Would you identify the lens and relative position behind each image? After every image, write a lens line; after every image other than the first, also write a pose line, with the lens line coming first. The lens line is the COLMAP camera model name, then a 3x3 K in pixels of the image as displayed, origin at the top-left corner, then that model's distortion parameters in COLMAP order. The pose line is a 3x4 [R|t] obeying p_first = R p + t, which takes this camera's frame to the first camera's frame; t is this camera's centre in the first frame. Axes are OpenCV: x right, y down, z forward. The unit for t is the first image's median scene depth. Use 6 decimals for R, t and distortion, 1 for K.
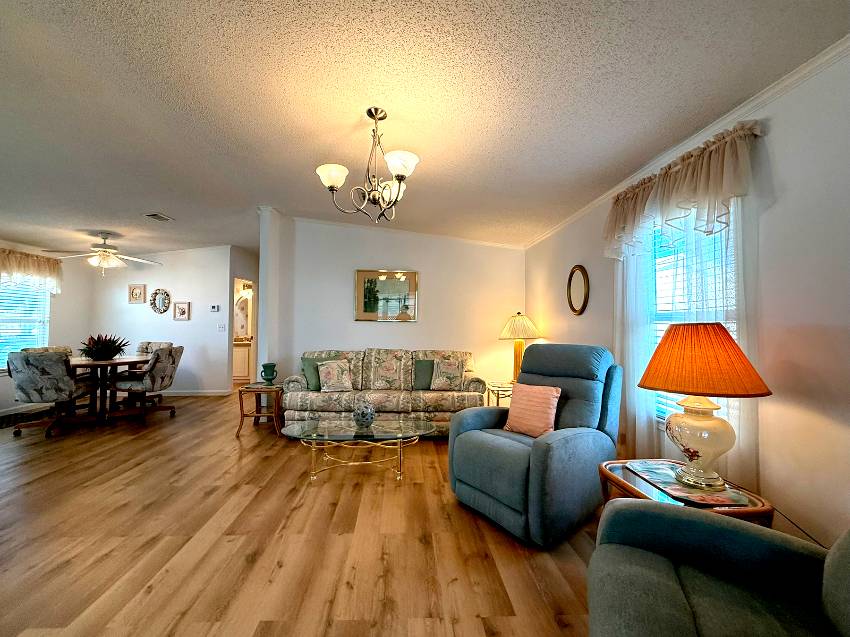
lens RADIAL K [[346.4, 0, 410.2], [0, 346.4, 312.7], [0, 0, 1]] dist [0.000661, 0.000212]
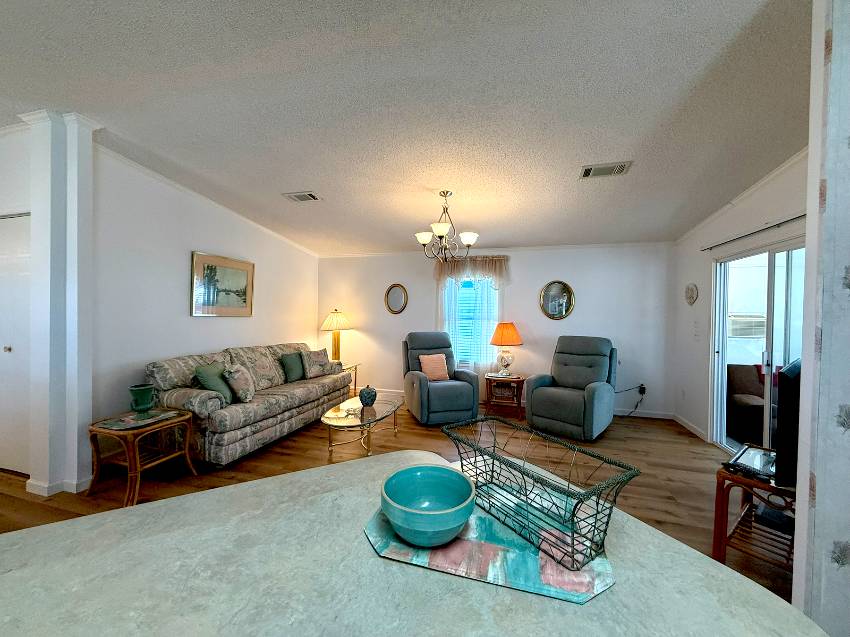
lens RADIAL K [[339.8, 0, 422.7], [0, 339.8, 317.6], [0, 0, 1]] dist [0.000954, 0.000031]
pose [[0.305286, -0.011530, 0.952191, -0.754941], [-0.047176, 0.998516, 0.027216, -0.019455], [-0.951091, -0.053229, 0.304289, 0.277078]]
